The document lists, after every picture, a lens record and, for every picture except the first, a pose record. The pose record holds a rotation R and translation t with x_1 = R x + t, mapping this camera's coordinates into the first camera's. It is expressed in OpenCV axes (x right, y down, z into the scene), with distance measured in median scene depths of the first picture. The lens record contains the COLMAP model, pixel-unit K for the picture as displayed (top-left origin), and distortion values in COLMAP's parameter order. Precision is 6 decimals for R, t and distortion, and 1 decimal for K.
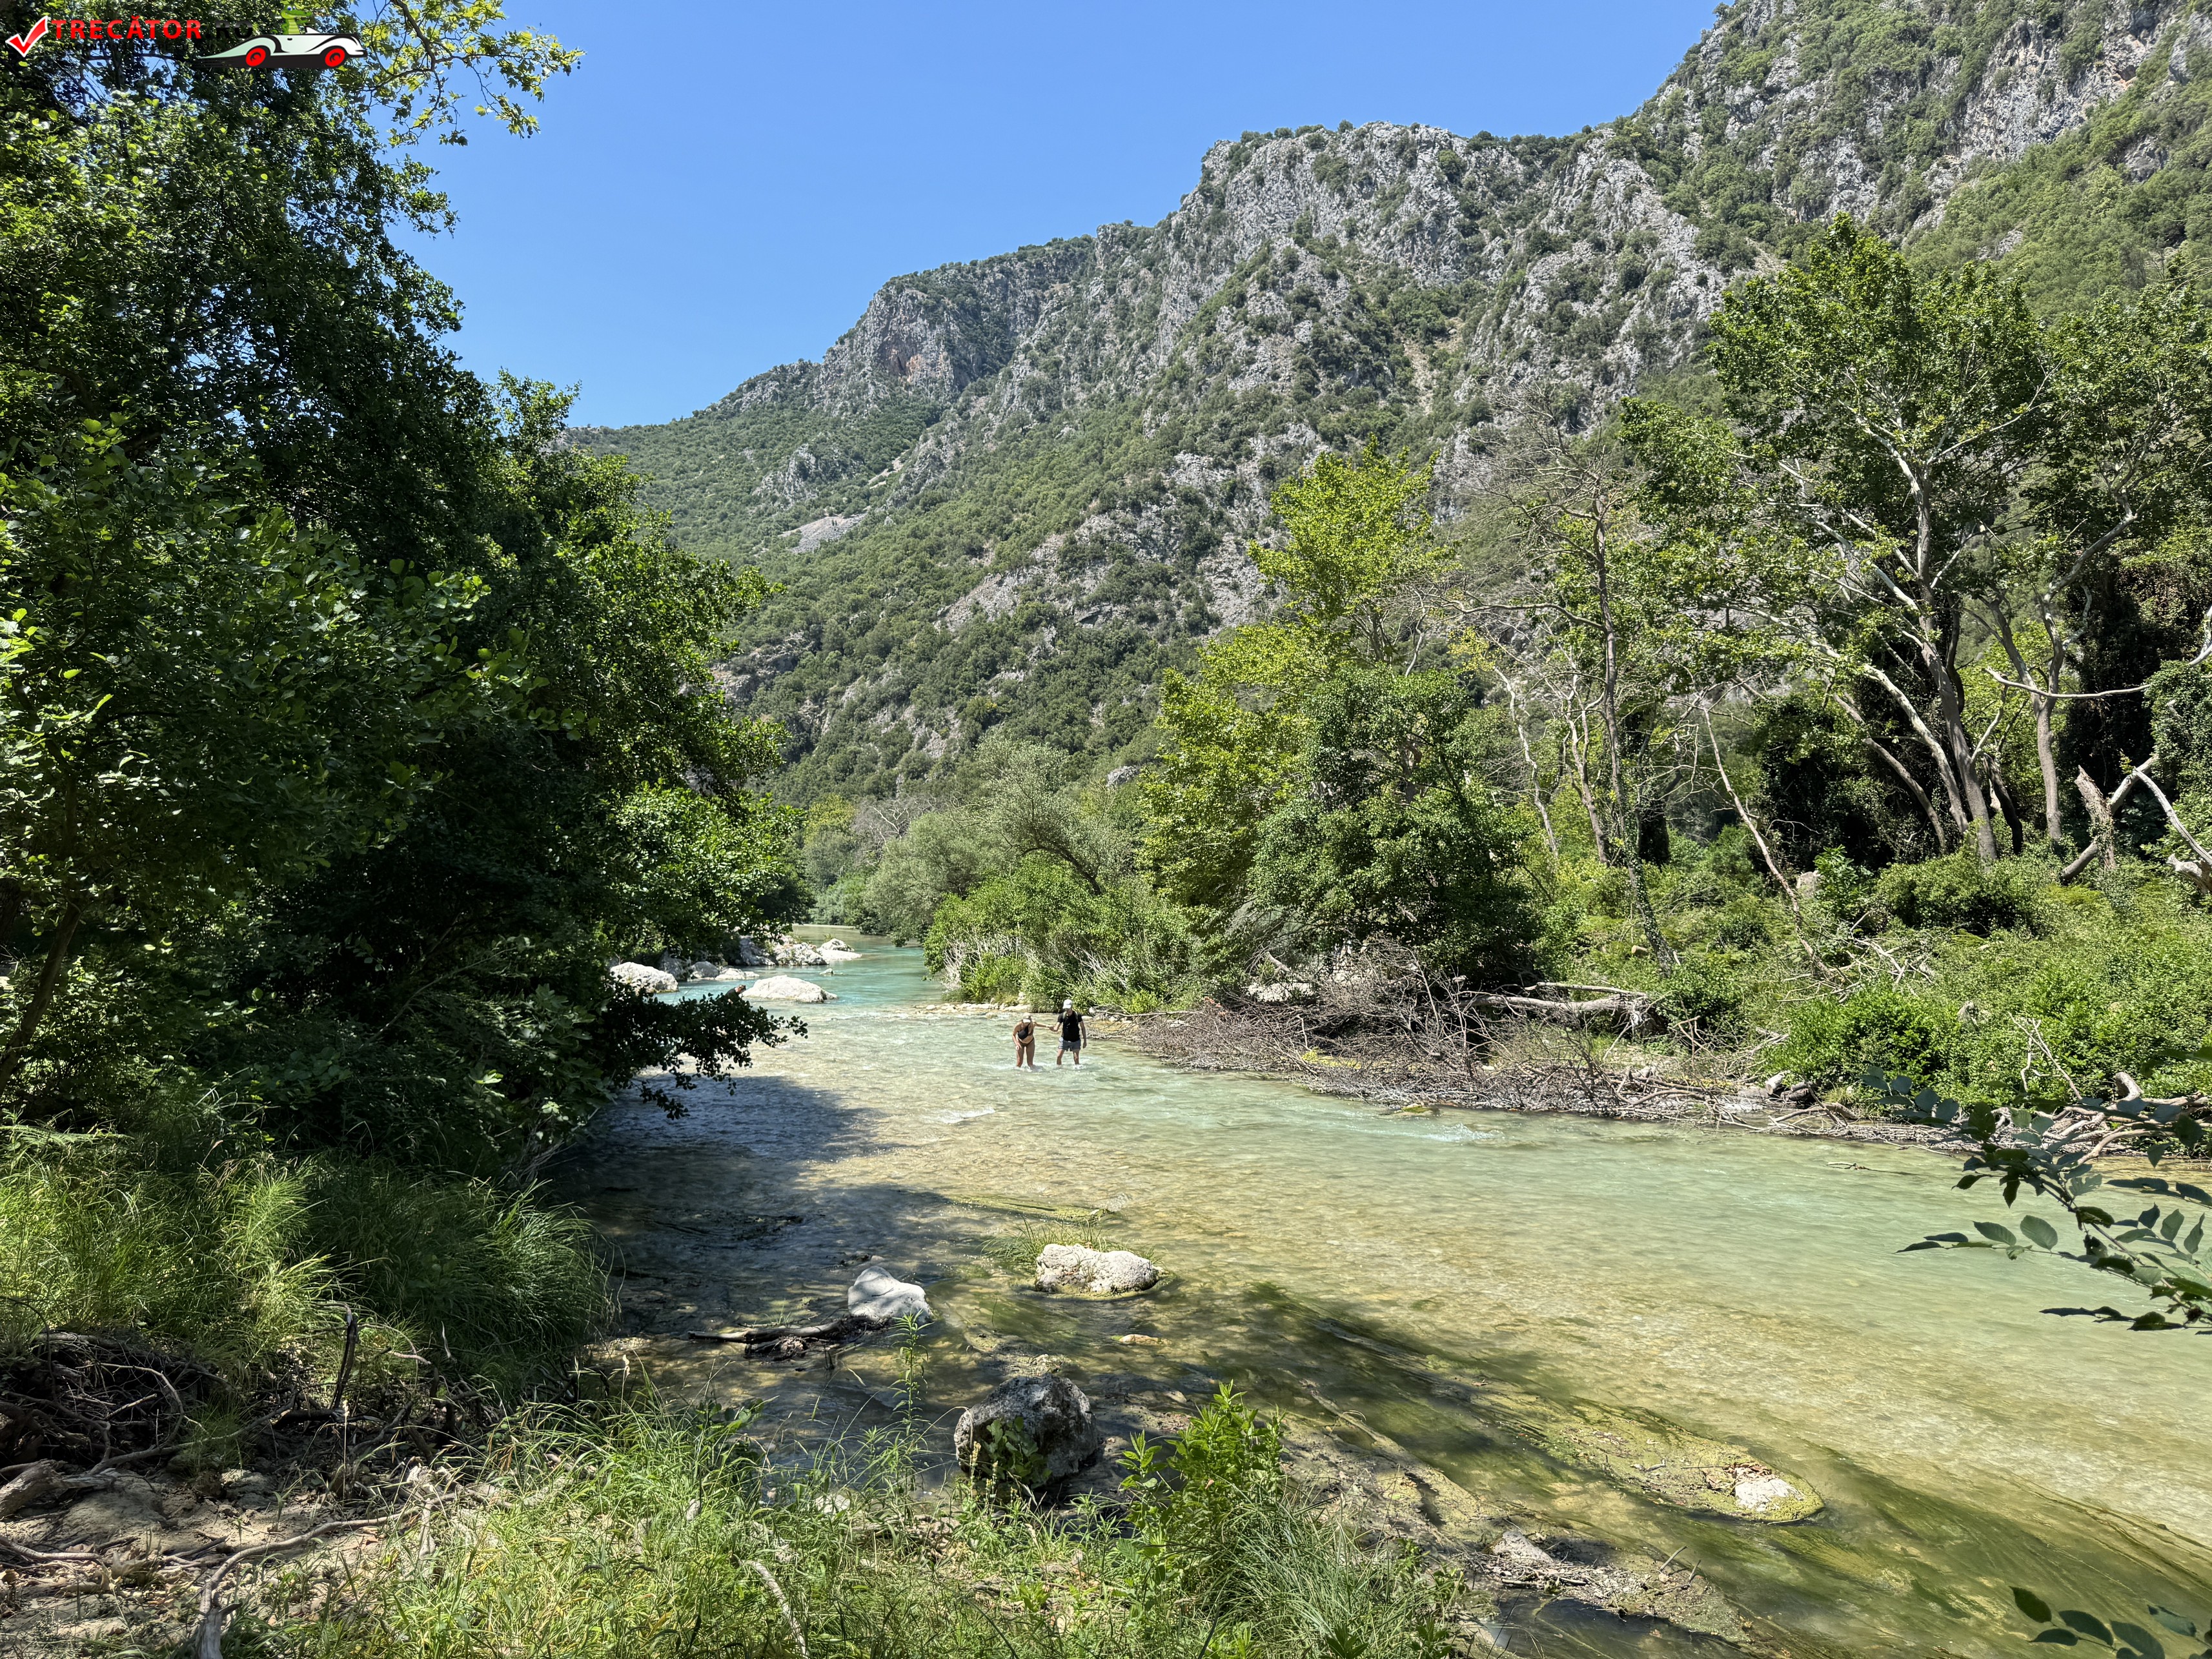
lens RADIAL K [[1539.0, 0, 1098.3], [0, 1539.0, 831.2], [0, 0, 1]] dist [0.049479, -0.083117]
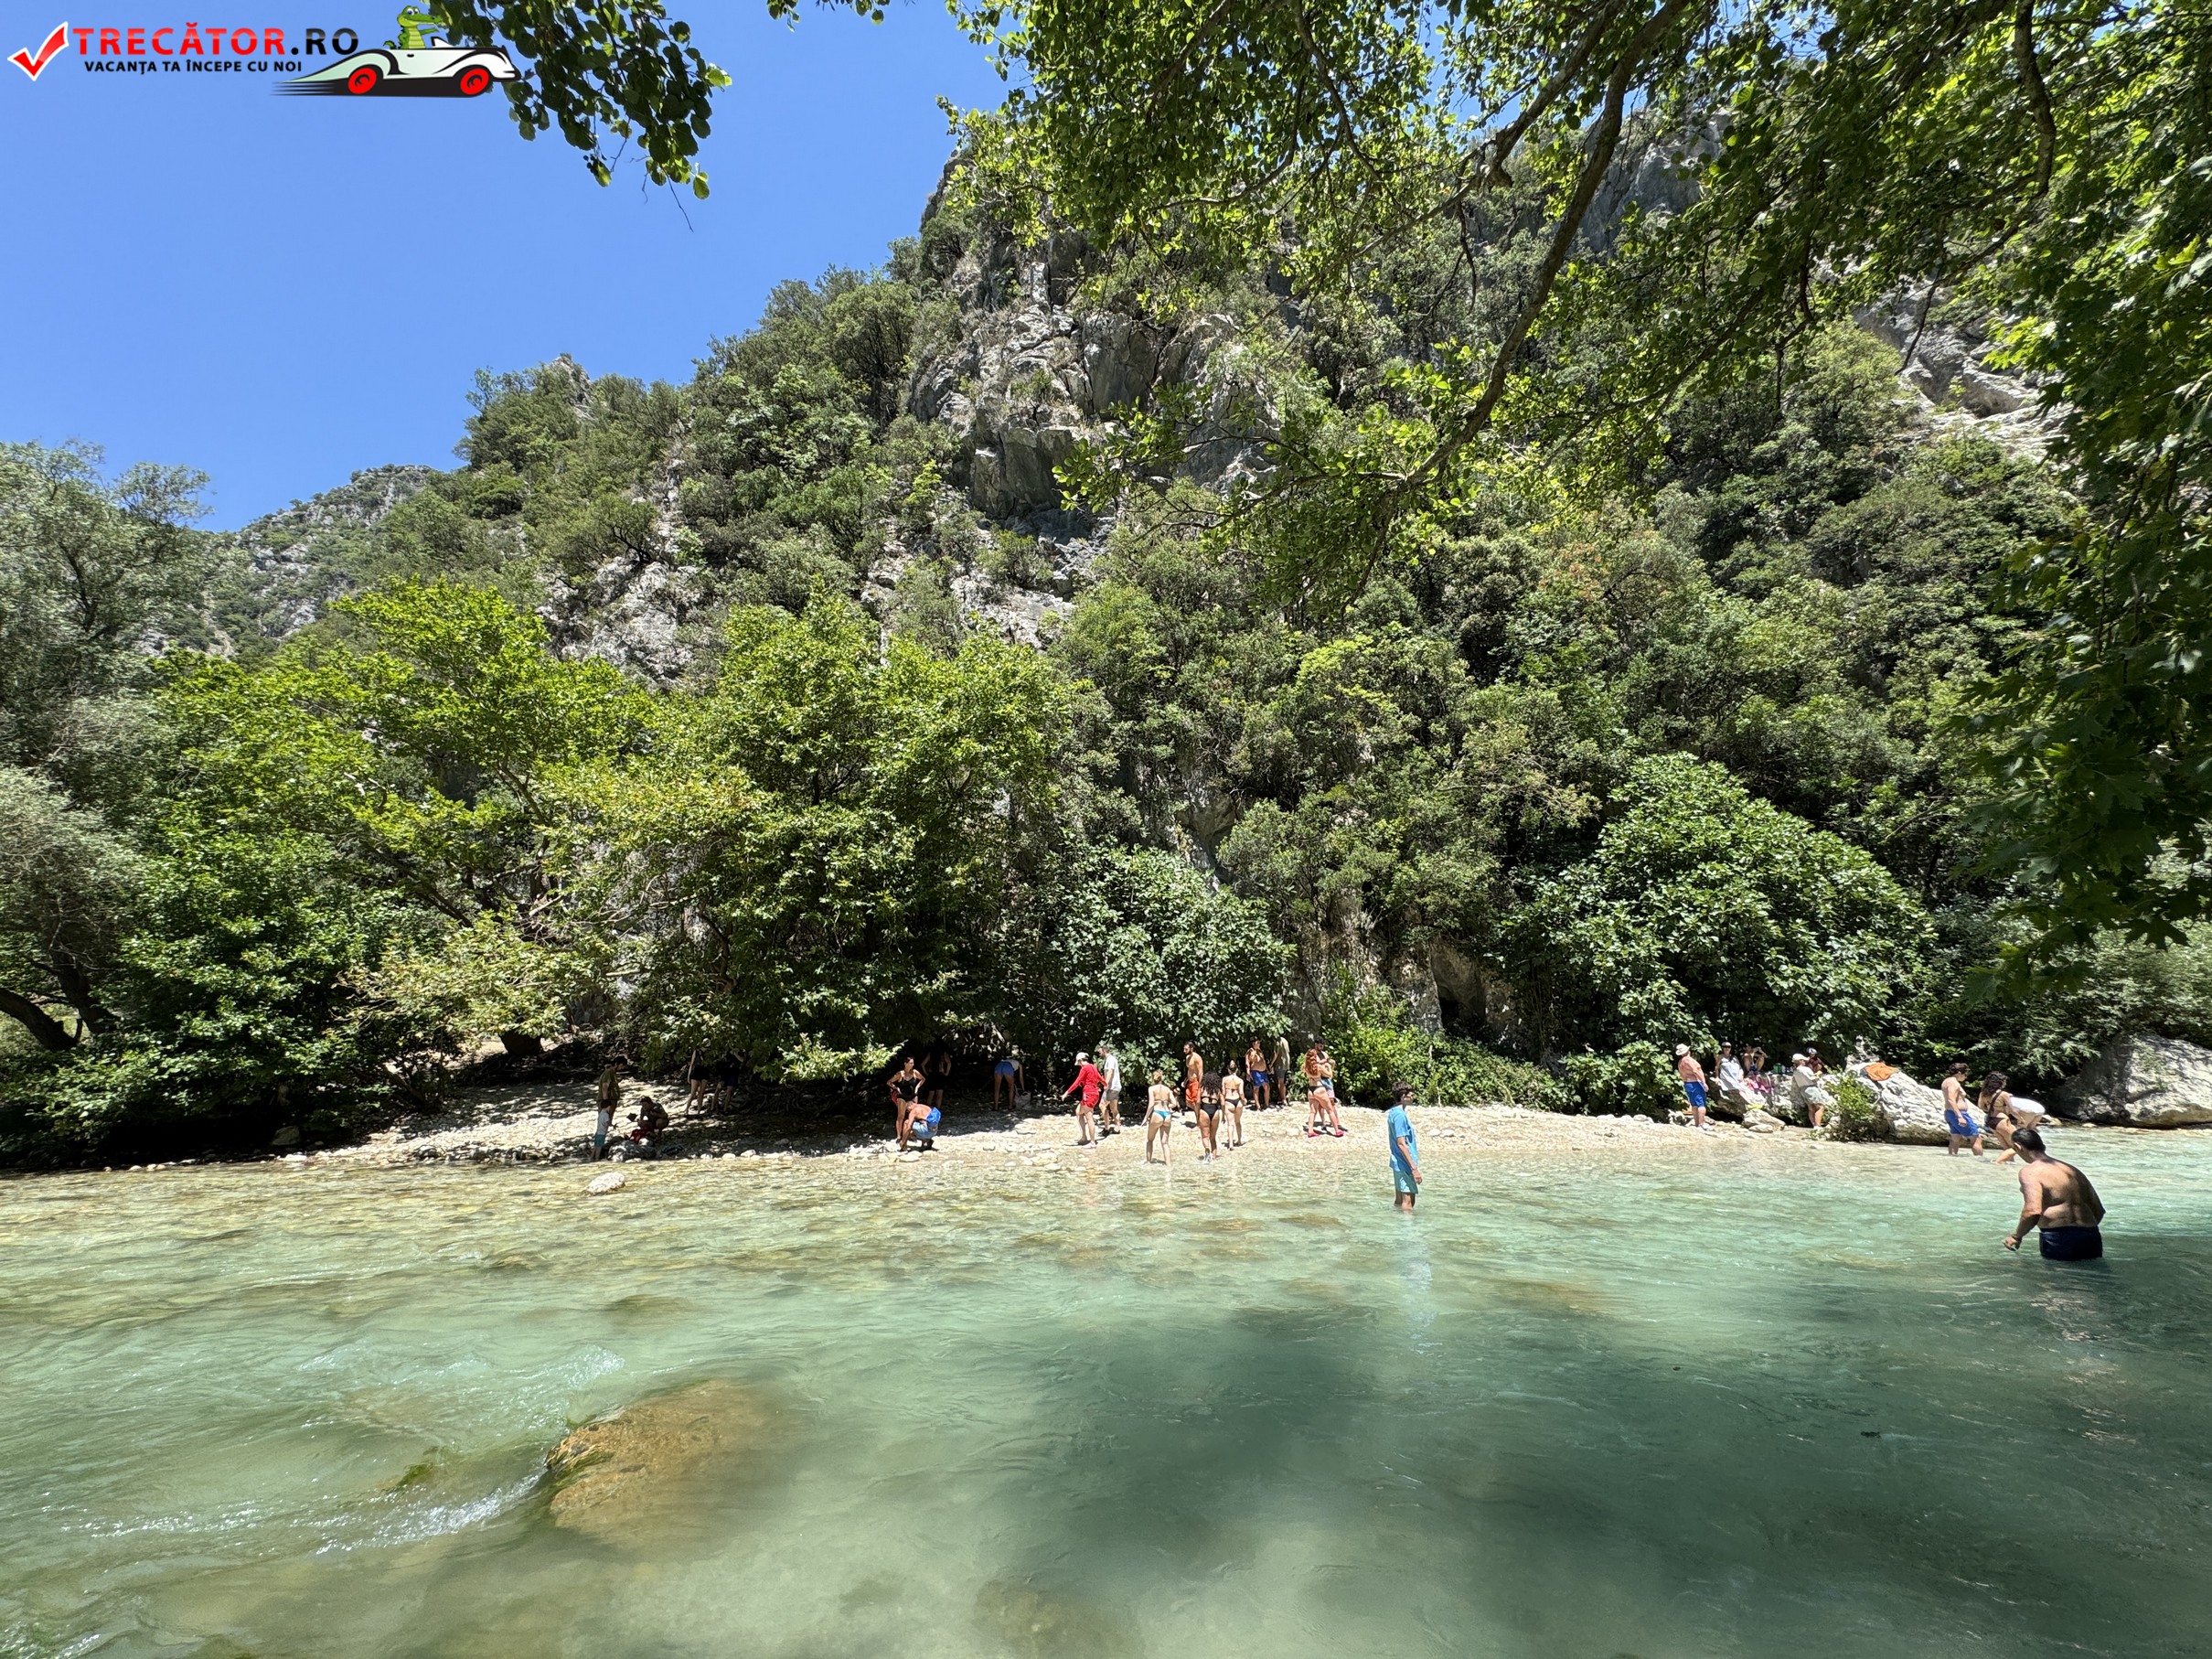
lens RADIAL K [[874.7, 0, 1089.7], [0, 874.7, 830.2], [0, 0, 1]] dist [-0.009410, 0.001163]
pose [[0.521629, 0.199536, 0.829511, 0.107371], [-0.031113, 0.976069, -0.215225, -0.005623], [-0.852605, 0.086459, 0.515354, -0.144526]]
